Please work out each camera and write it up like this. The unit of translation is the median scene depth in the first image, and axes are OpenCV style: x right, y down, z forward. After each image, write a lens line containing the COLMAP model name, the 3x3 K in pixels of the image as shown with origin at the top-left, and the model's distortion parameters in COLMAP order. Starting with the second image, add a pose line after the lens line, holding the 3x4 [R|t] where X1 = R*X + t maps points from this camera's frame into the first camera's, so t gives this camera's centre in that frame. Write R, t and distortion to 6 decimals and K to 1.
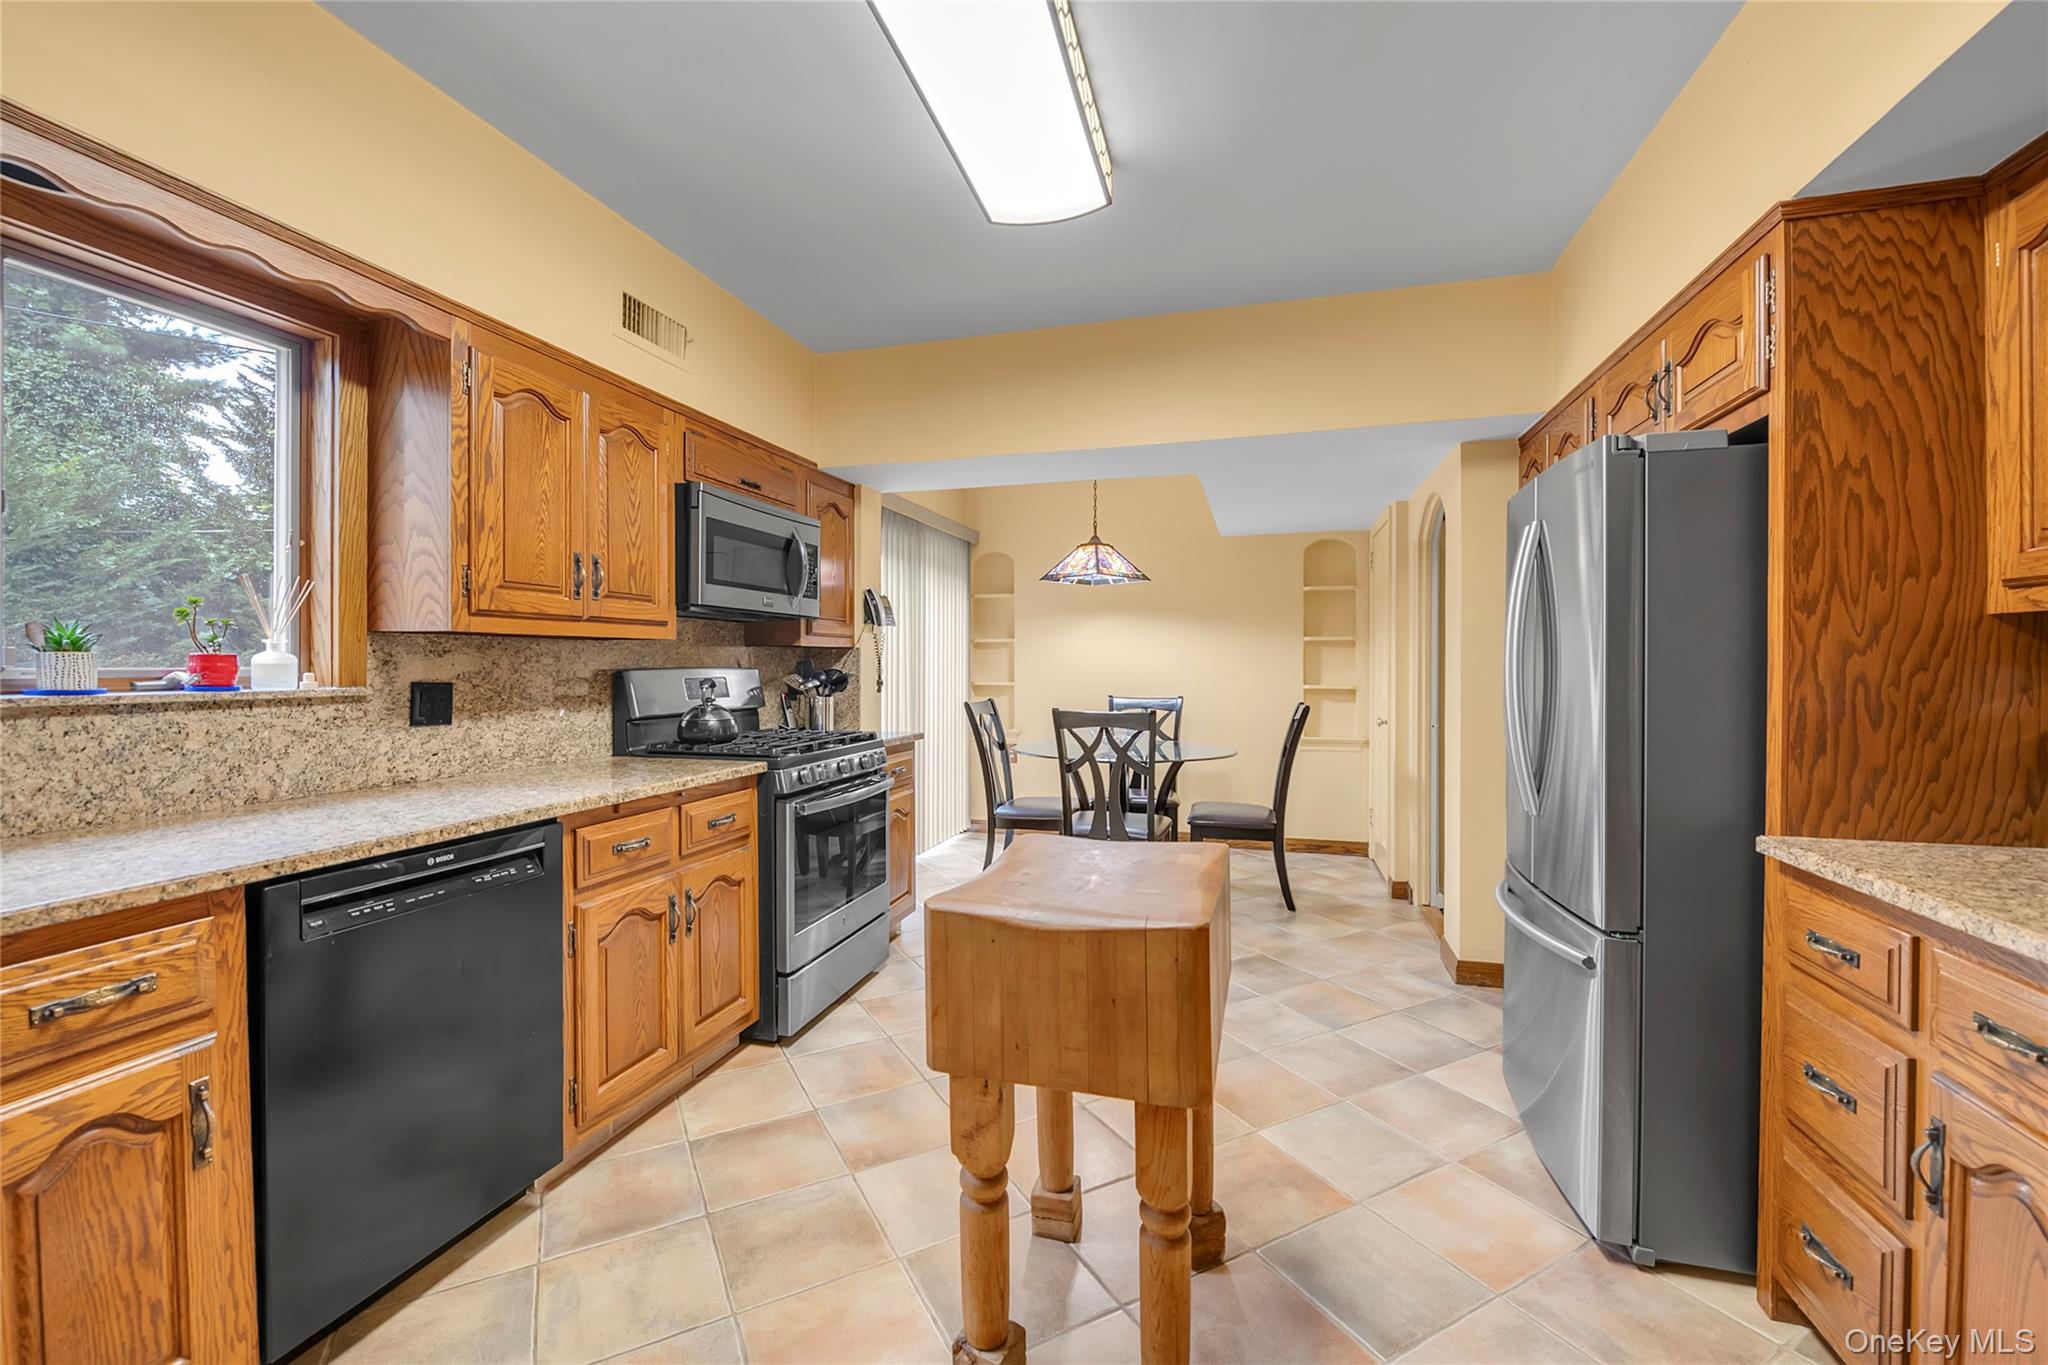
lens RADIAL K [[840.9, 0, 1019.6], [0, 840.9, 674.6], [0, 0, 1]] dist [0.002160, -0.000220]
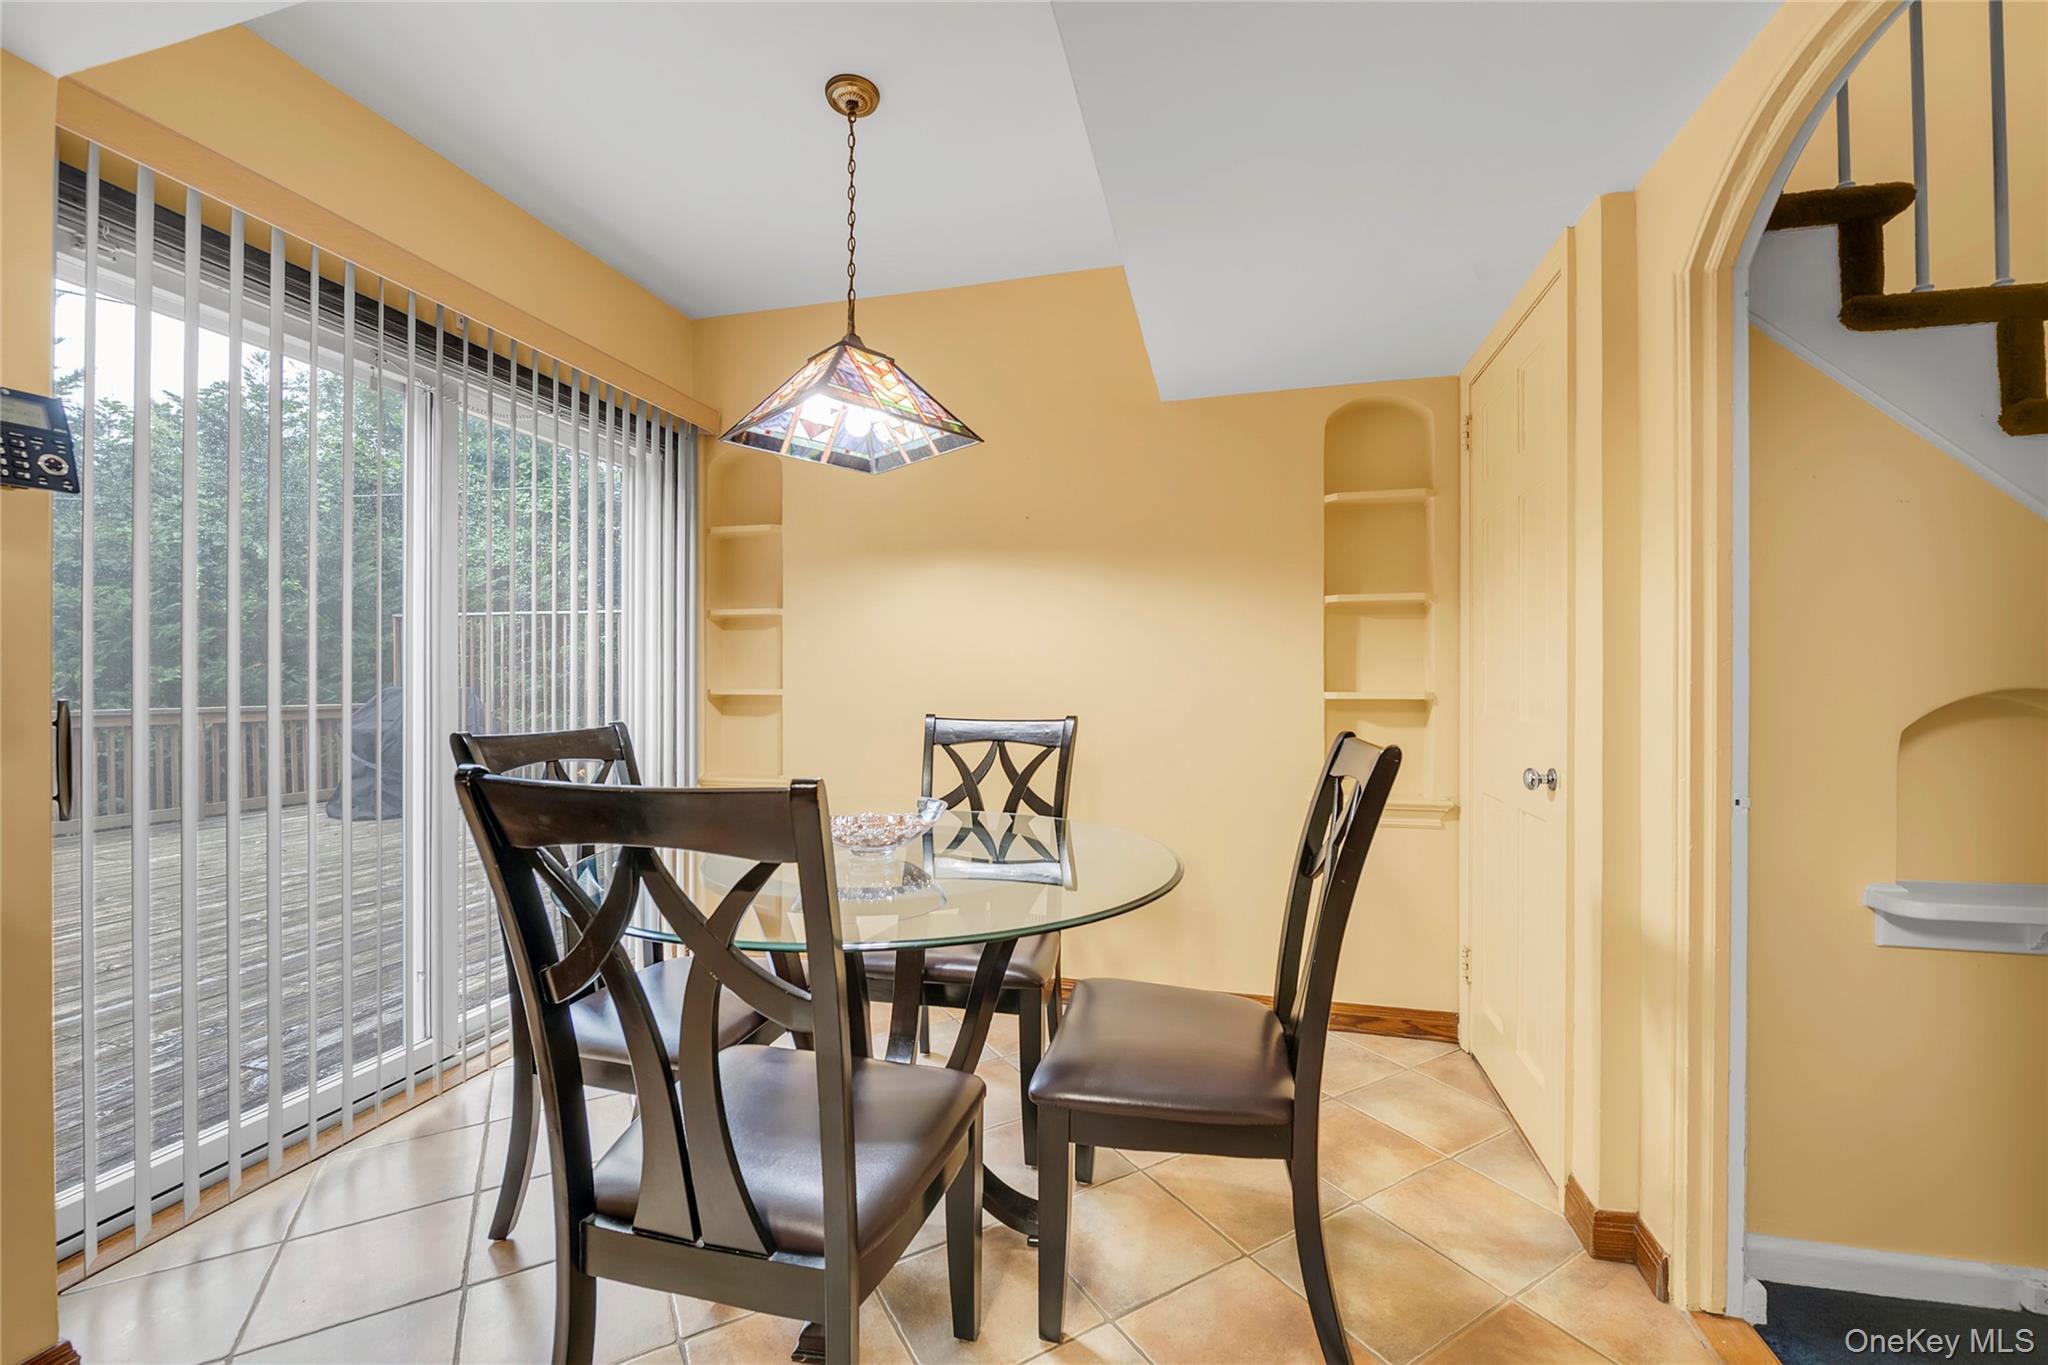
lens RADIAL K [[840.9, 0, 1028.9], [0, 840.9, 680.2], [0, 0, 1]] dist [0.002160, -0.000220]
pose [[0.999250, -0.001416, 0.038689, 0.141125], [0.001921, 0.999913, -0.013014, 0.011487], [-0.038667, 0.013079, 0.999167, 0.502661]]
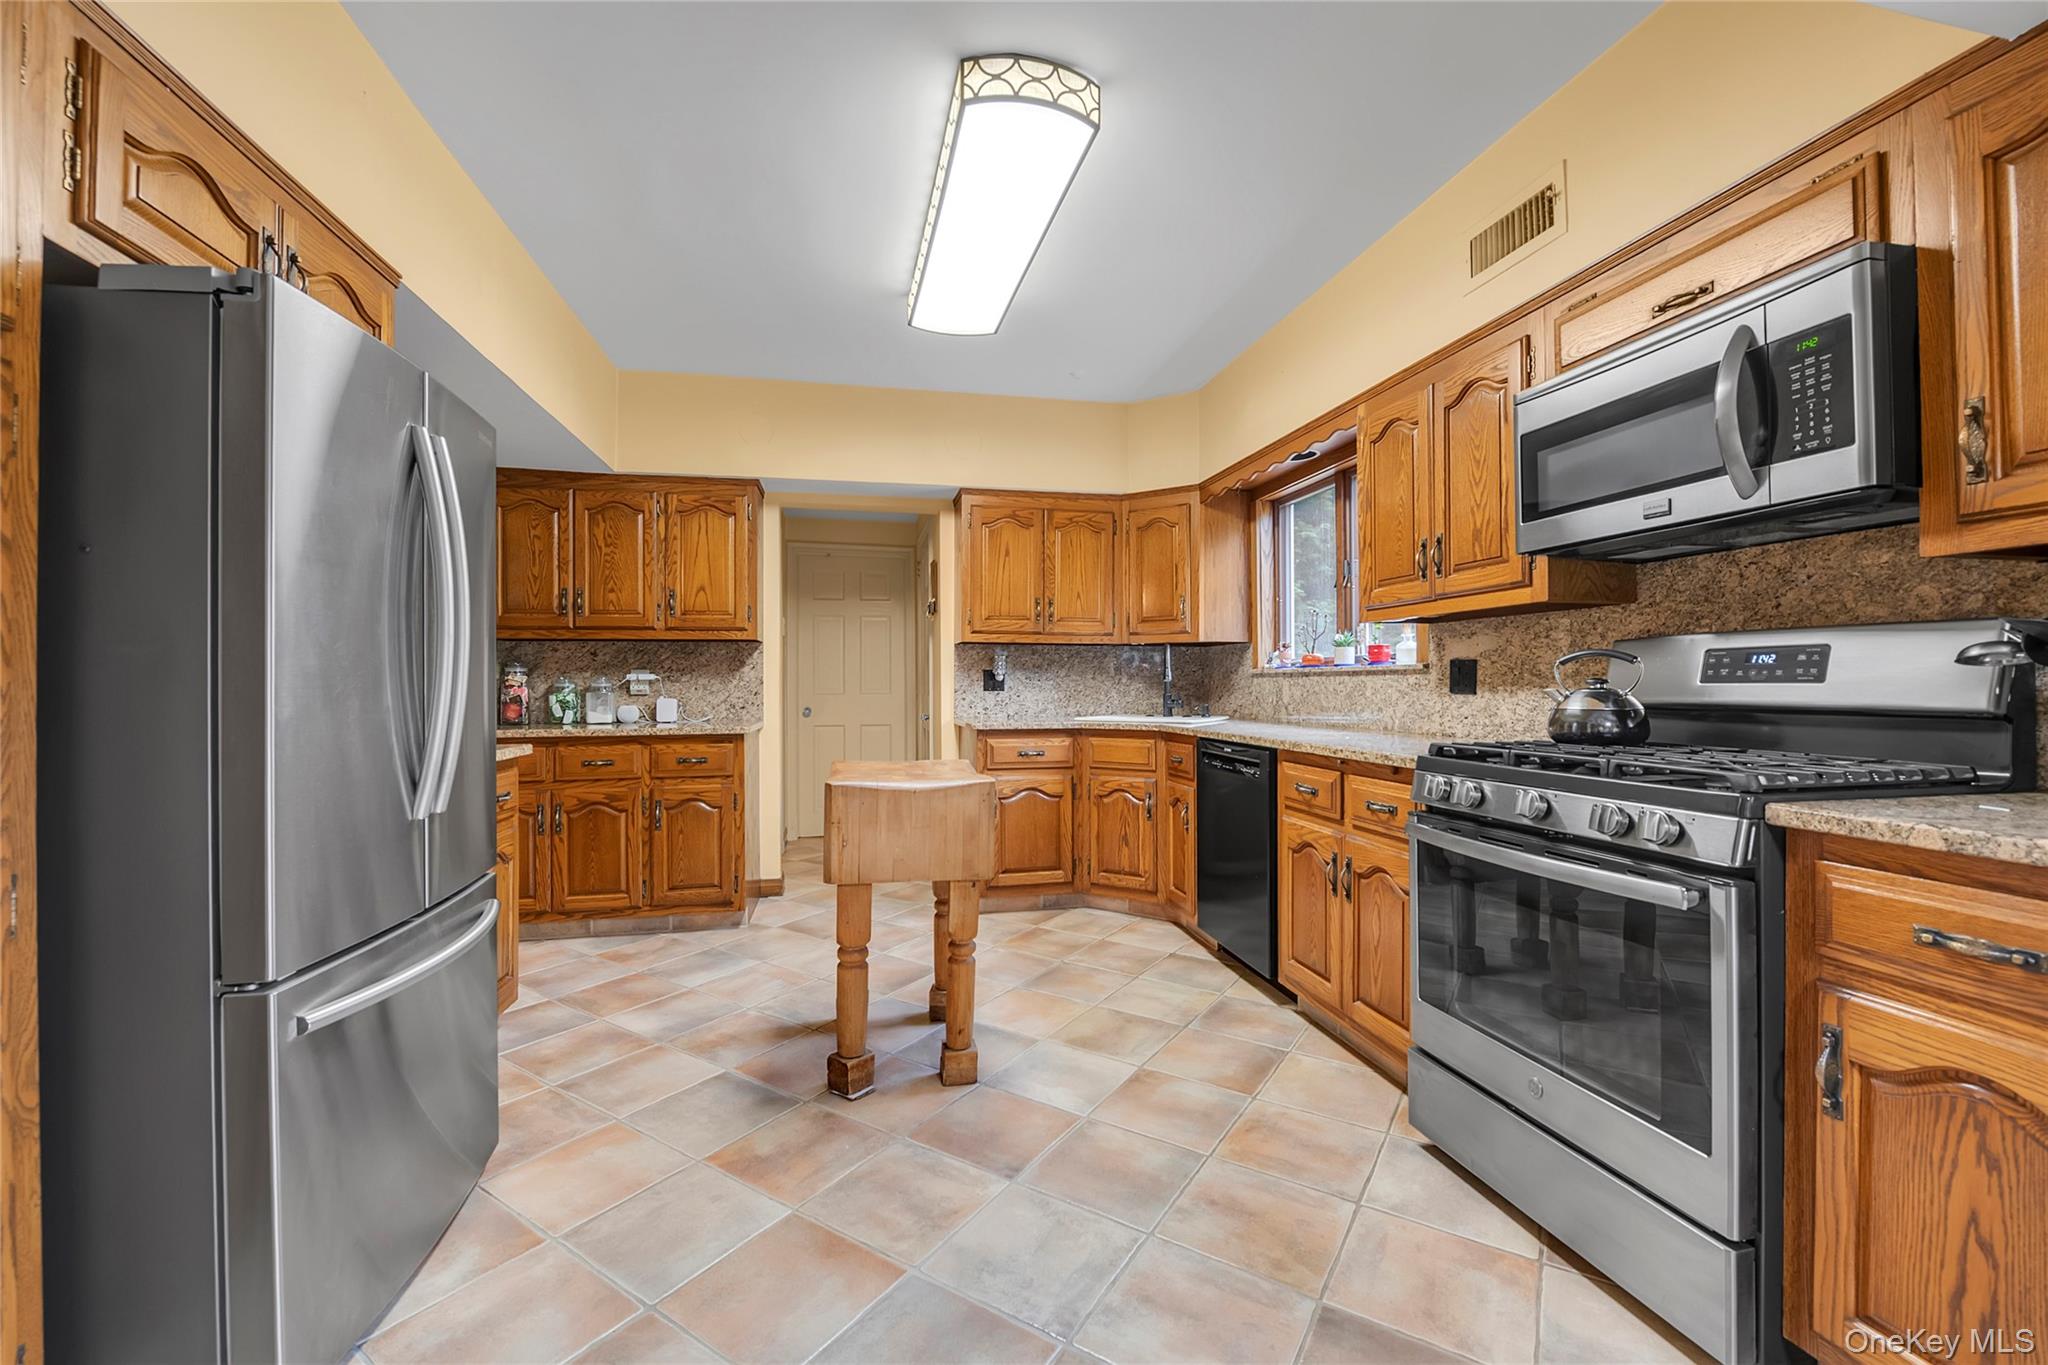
lens RADIAL K [[840.9, 0, 1027.4], [0, 840.9, 680.2], [0, 0, 1]] dist [0.002160, -0.000220]
pose [[-0.881278, 0.002195, -0.472593, 0.516729], [-0.001053, 0.999978, 0.006609, 0.036678], [0.472597, 0.006323, -0.881256, 2.018975]]
